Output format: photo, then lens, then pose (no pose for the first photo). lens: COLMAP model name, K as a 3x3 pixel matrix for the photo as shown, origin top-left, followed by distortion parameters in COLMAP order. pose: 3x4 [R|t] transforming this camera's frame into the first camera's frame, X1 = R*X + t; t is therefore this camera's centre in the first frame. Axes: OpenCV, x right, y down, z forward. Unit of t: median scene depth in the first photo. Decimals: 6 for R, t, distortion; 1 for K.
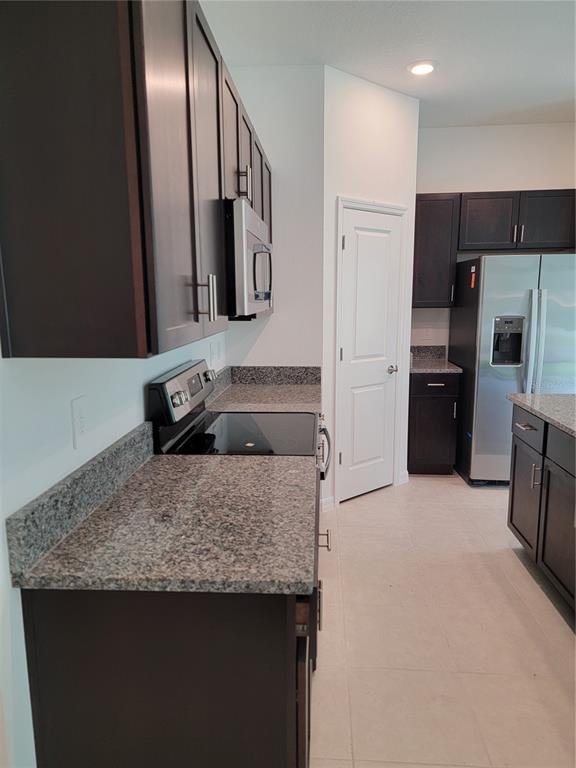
lens RADIAL K [[538.4, 0, 288.0], [0, 538.4, 384.0], [0, 0, 1]] dist [0.053397, 0.000579]
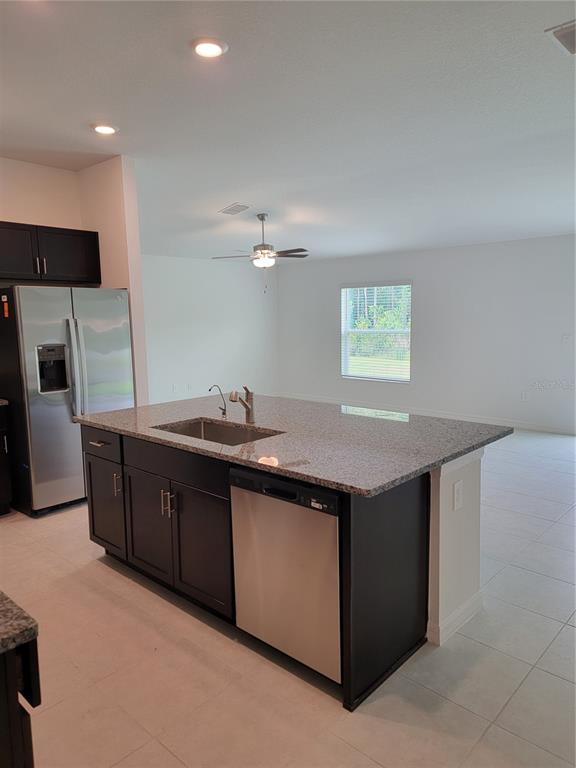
lens RADIAL K [[538.4, 0, 288.0], [0, 538.4, 384.0], [0, 0, 1]] dist [0.053397, 0.000579]
pose [[0.632188, -0.105551, 0.767592, -0.112773], [0.142252, 0.989649, 0.018927, -0.004805], [-0.761644, 0.097226, 0.640660, -0.005559]]
